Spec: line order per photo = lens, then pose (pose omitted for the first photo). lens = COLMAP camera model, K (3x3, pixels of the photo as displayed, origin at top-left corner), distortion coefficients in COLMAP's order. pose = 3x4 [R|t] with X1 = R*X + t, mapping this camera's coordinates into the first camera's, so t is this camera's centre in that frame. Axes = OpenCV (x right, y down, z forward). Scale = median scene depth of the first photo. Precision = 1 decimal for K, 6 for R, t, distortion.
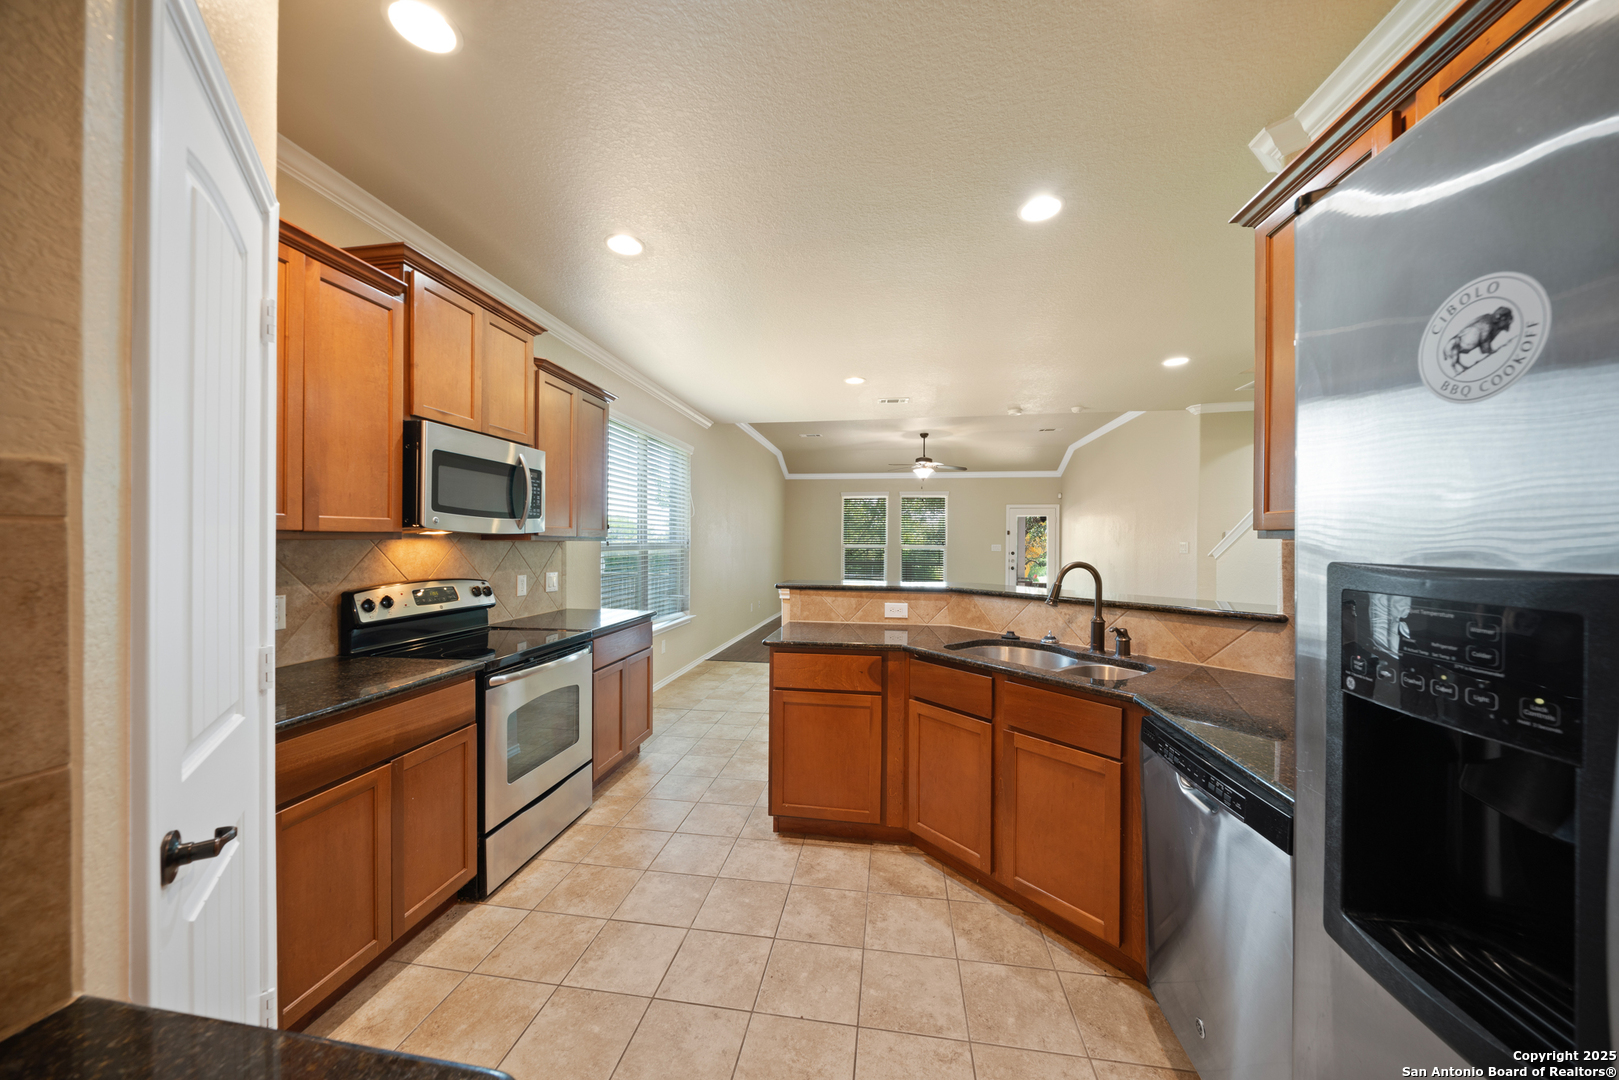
lens RADIAL K [[556.1, 0, 806.3], [0, 556.1, 540.3], [0, 0, 1]] dist [-0.007094, 0.000209]
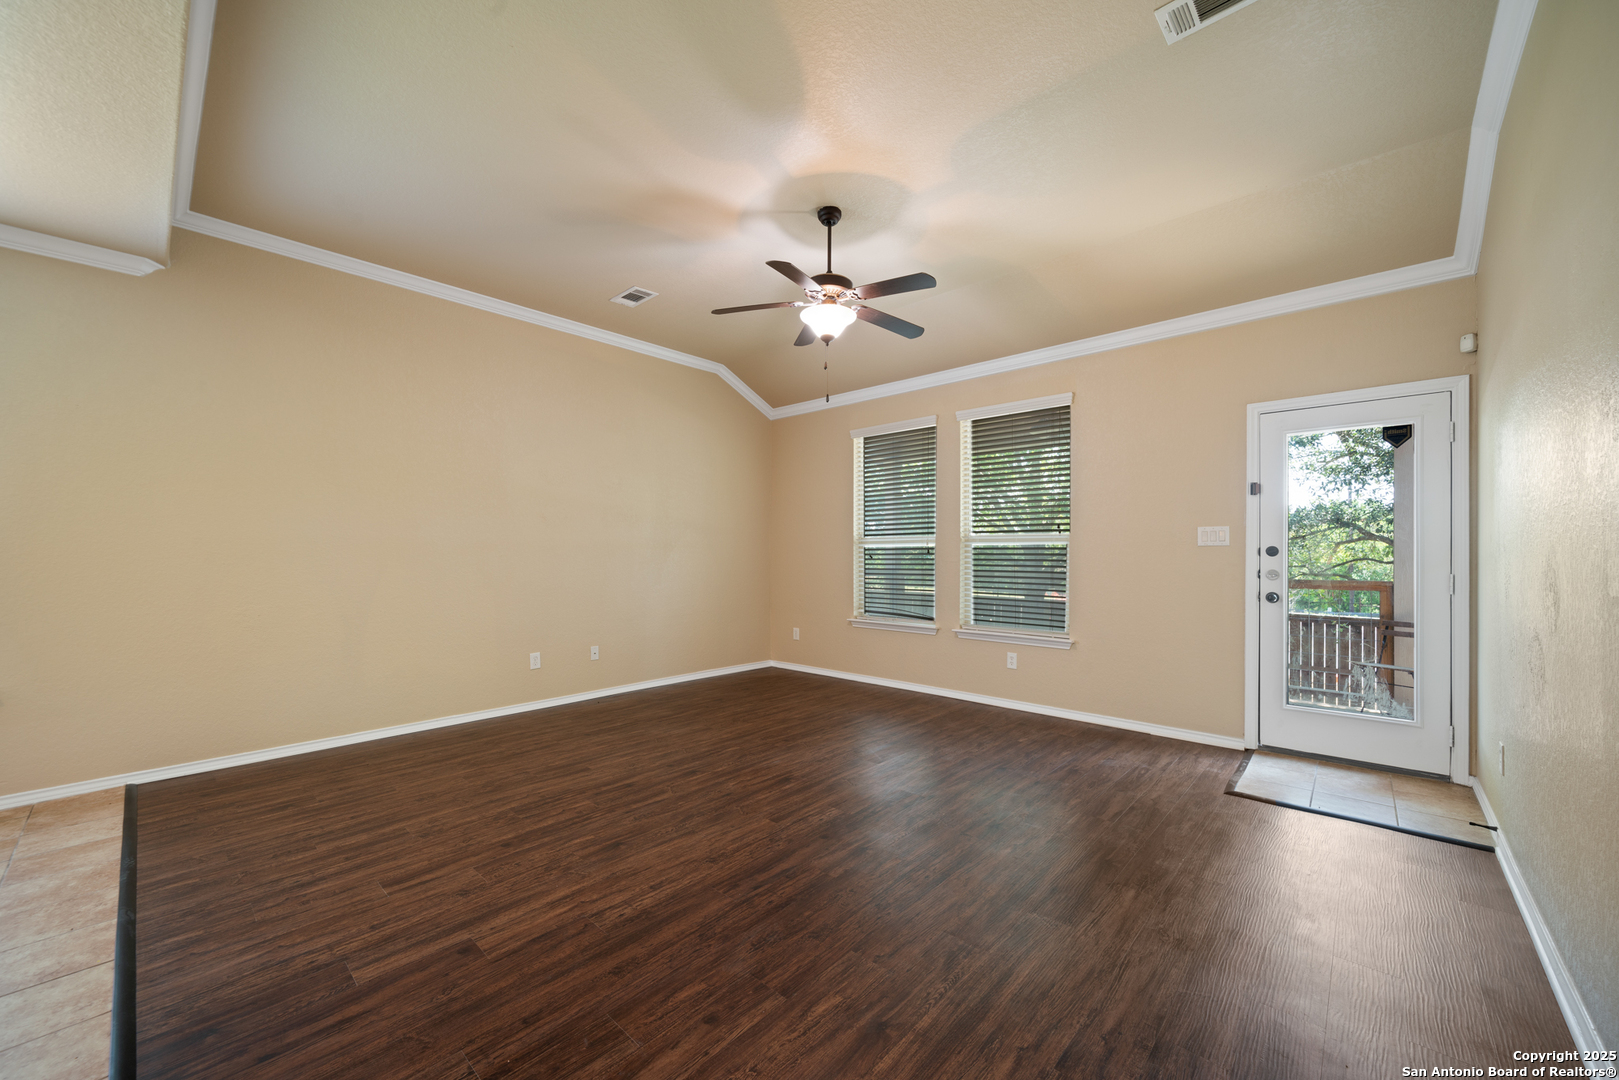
lens RADIAL K [[617.6, 0, 807.2], [0, 617.6, 554.7], [0, 0, 1]] dist [-0.005272, 0.000384]
pose [[0.833687, -0.006747, -0.552196, 0.982504], [0.012748, 0.999894, 0.007029, 0.055214], [0.552090, -0.012900, 0.833685, 1.571954]]
